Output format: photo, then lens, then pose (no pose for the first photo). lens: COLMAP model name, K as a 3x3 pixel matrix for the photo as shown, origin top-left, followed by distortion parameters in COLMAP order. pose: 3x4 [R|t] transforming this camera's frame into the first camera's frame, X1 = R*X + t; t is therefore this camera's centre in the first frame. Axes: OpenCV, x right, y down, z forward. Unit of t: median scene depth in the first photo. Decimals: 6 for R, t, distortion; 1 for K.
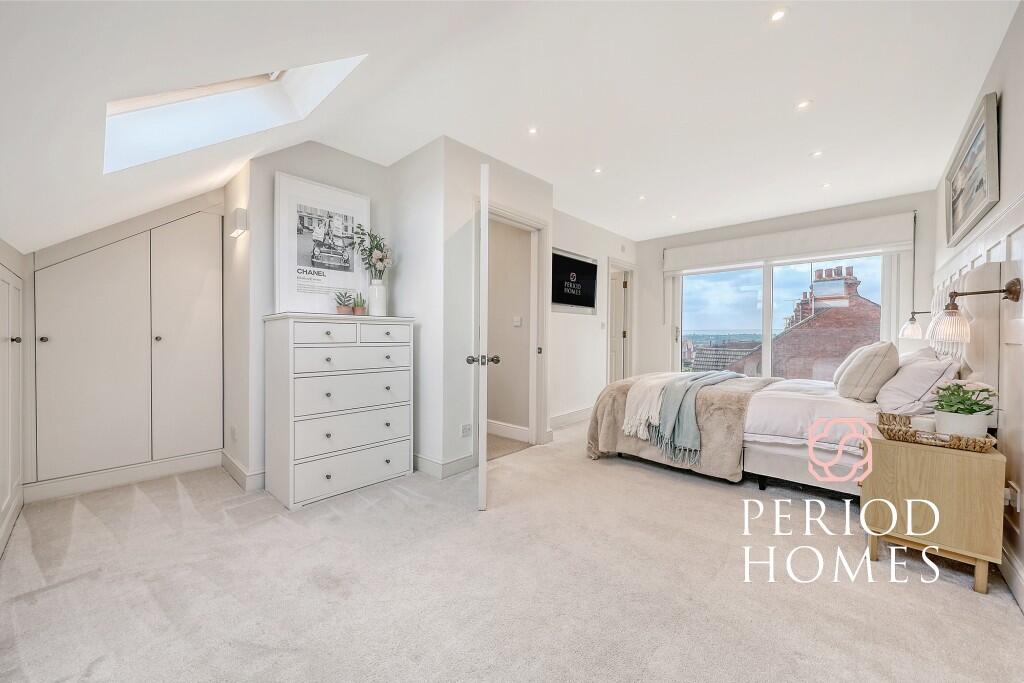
lens RADIAL K [[377.1, 0, 507.1], [0, 377.1, 327.0], [0, 0, 1]] dist [0.001491, 0.000136]
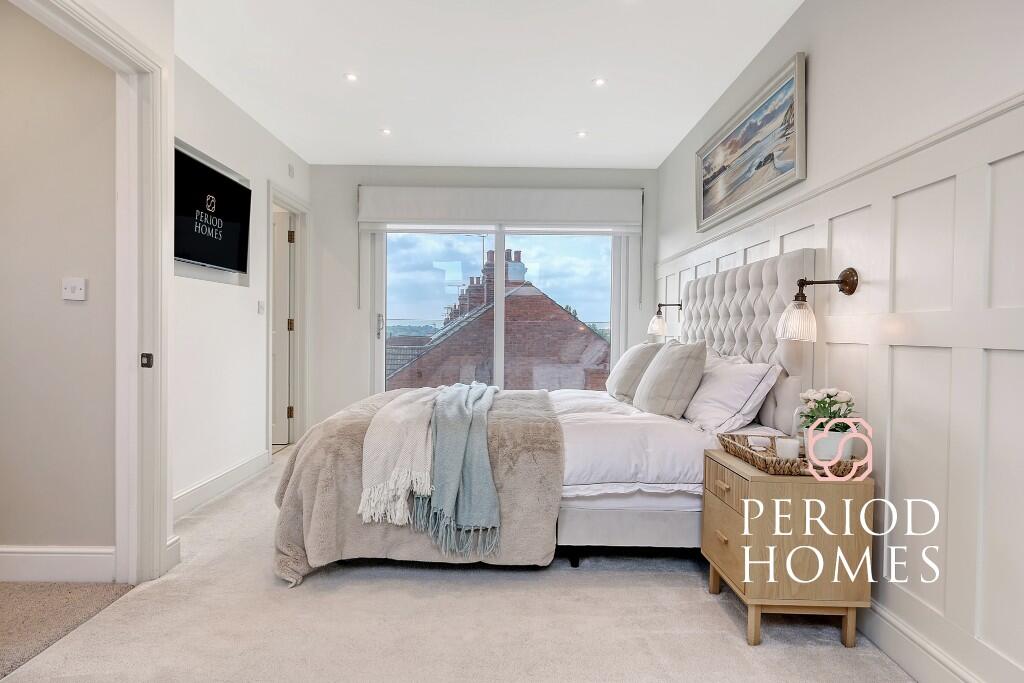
lens RADIAL K [[570.1, 0, 512.0], [0, 570.1, 341.5], [0, 0, 1]] dist [0.001623, -0.000238]
pose [[0.731247, -0.004652, 0.682097, -0.061340], [-0.028452, 0.998898, 0.037316, 0.007248], [-0.681519, -0.046694, 0.730309, 0.305317]]
